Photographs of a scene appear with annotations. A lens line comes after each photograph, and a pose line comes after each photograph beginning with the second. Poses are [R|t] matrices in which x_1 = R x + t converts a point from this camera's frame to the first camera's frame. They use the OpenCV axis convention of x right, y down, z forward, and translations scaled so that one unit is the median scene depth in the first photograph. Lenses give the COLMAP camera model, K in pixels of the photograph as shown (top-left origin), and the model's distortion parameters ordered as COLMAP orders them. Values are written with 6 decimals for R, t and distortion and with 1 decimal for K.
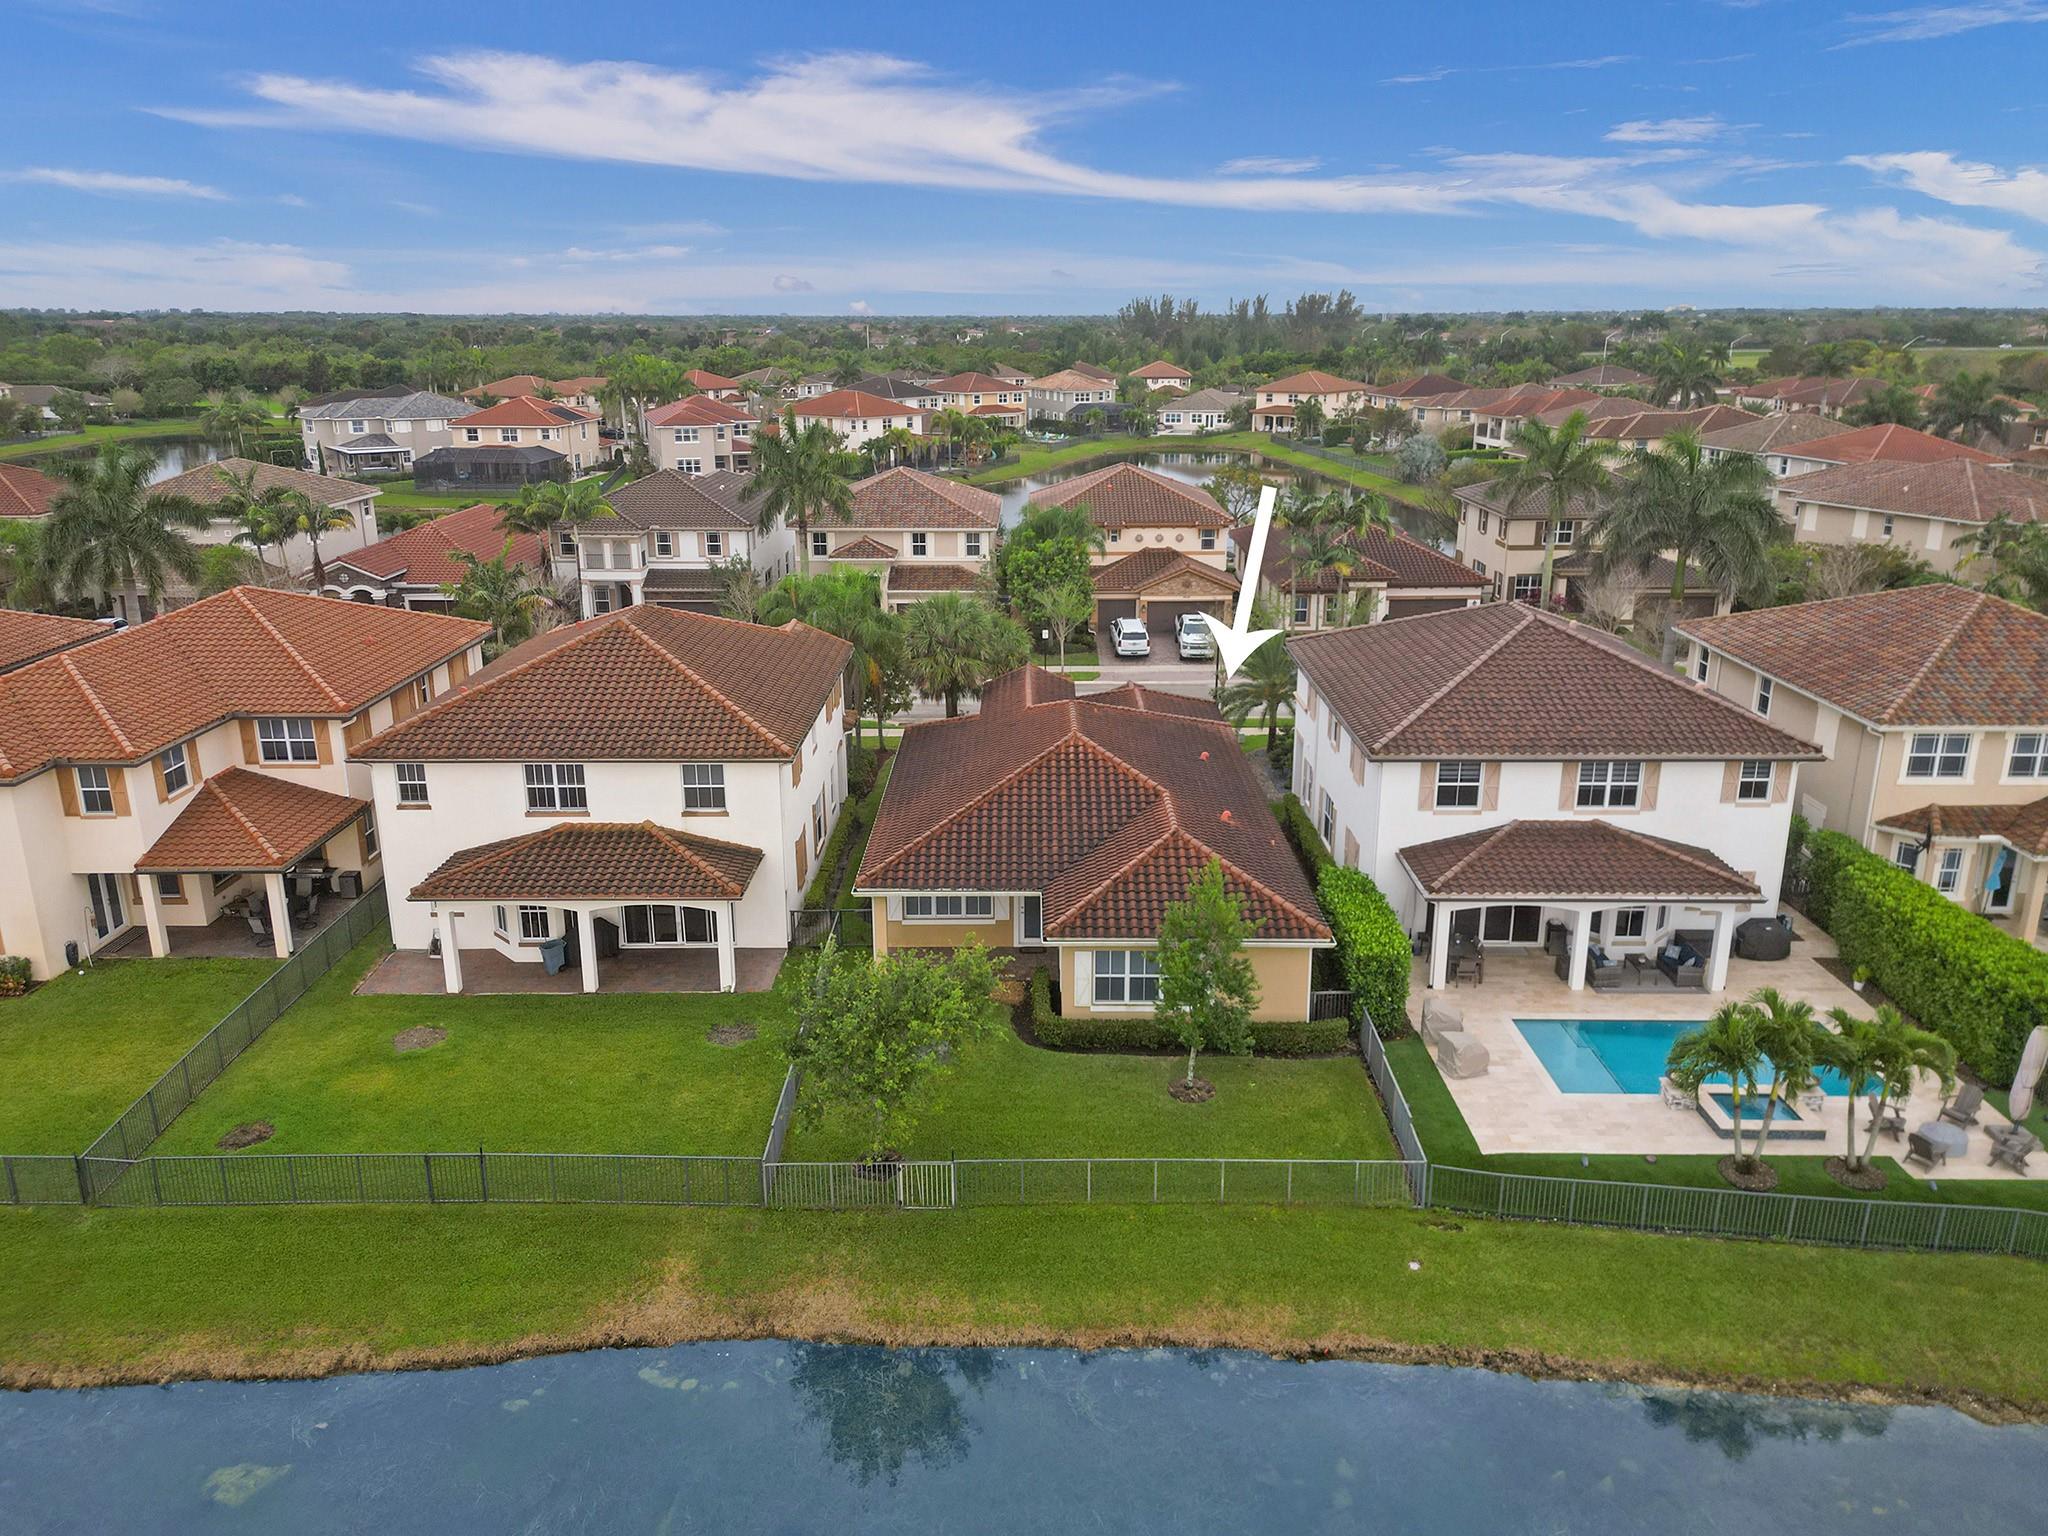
lens RADIAL K [[1525.1, 0, 1016.0], [0, 1525.1, 724.7], [0, 0, 1]] dist [0.063441, -0.057028]
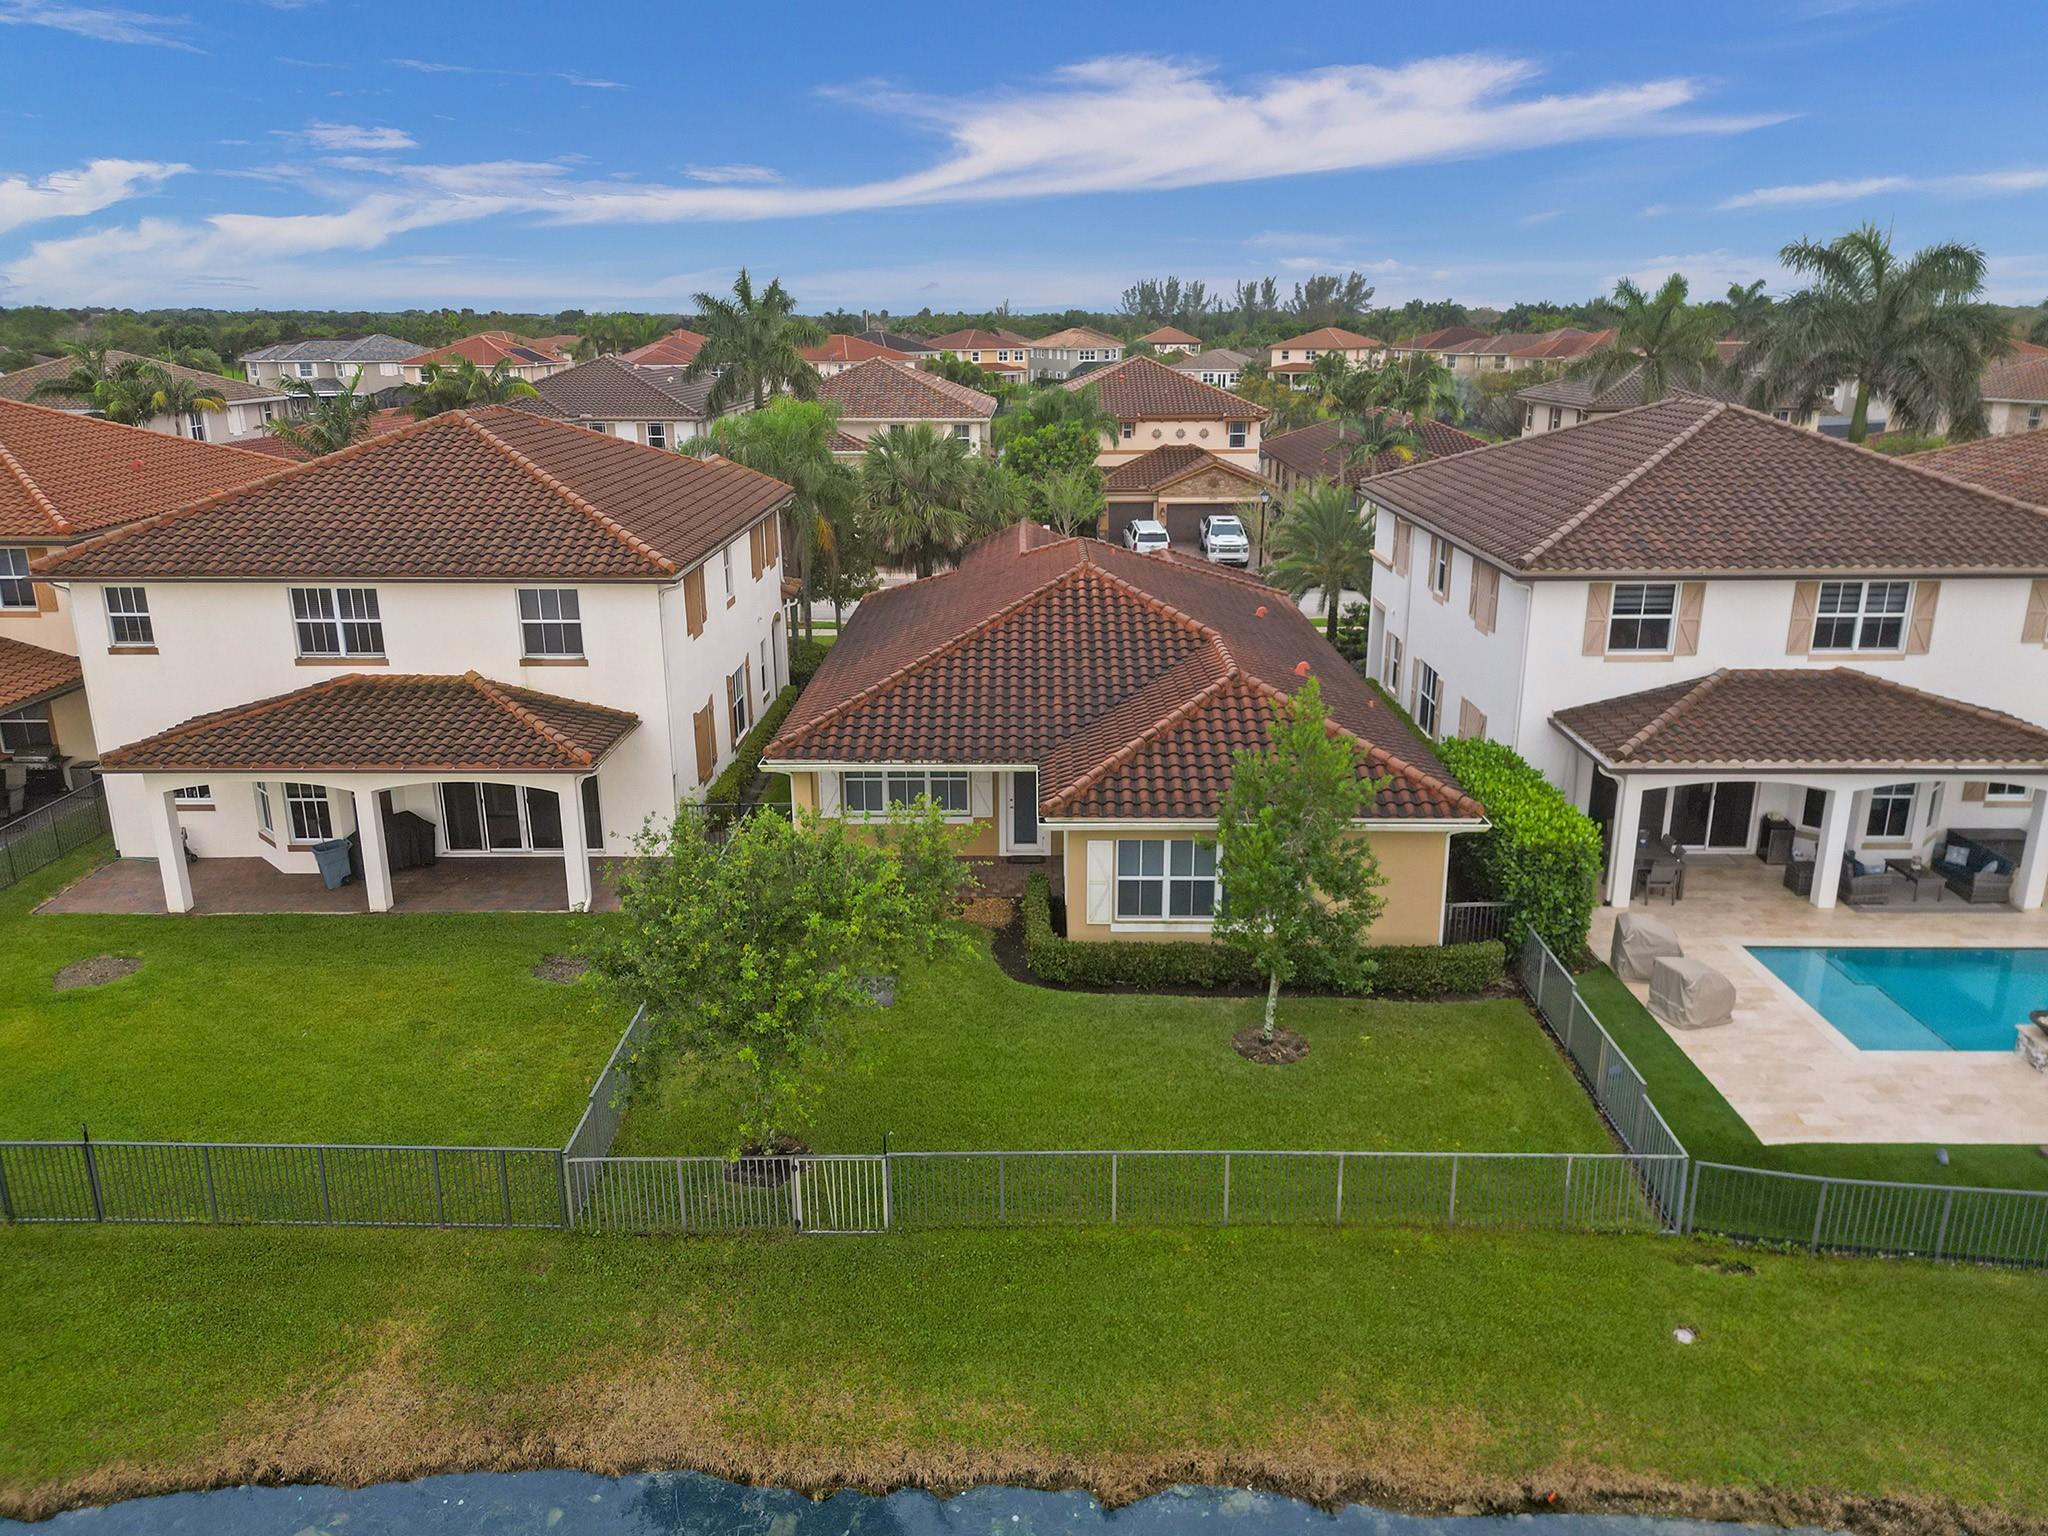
lens RADIAL K [[1525.1, 0, 1011.5], [0, 1525.1, 778.2], [0, 0, 1]] dist [0.063441, -0.057028]
pose [[0.999989, -0.000520, -0.004565, 0.008049], [0.000681, 0.999373, 0.035397, 0.090554], [0.004544, -0.035400, 0.999363, 0.316289]]
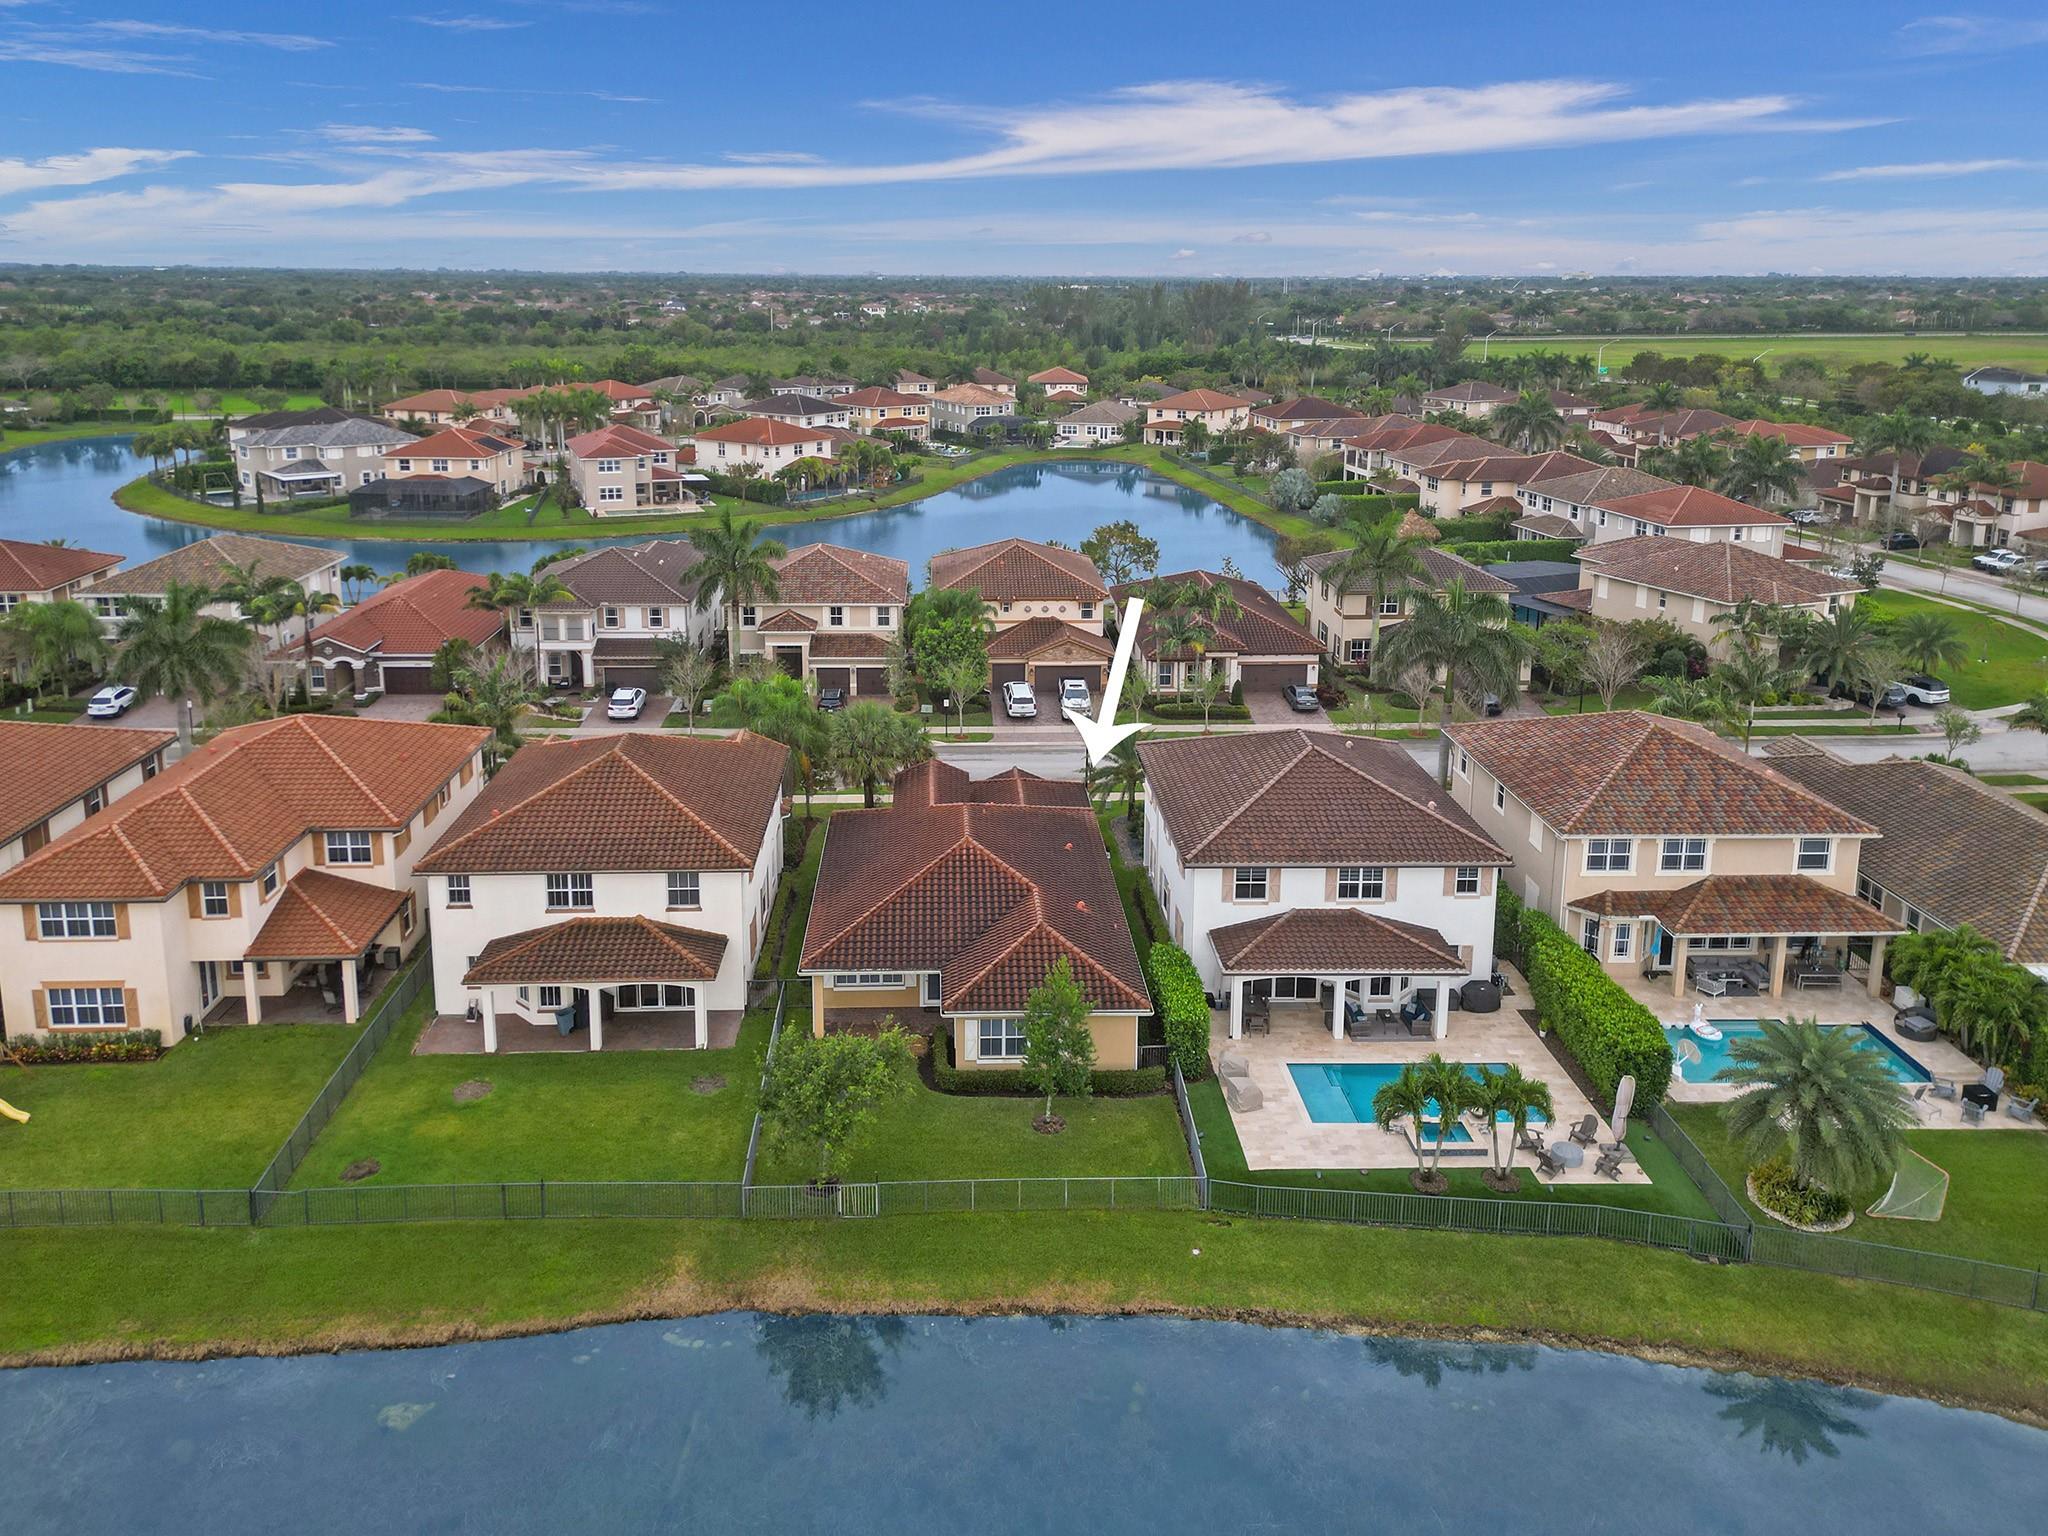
lens RADIAL K [[1525.1, 0, 972.0], [0, 1525.1, 662.3], [0, 0, 1]] dist [0.063441, -0.057028]
pose [[0.999453, -0.005782, 0.032570, 0.002485], [0.006508, 0.999732, -0.022227, -0.128135], [-0.032433, 0.022427, 0.999222, -0.337039]]
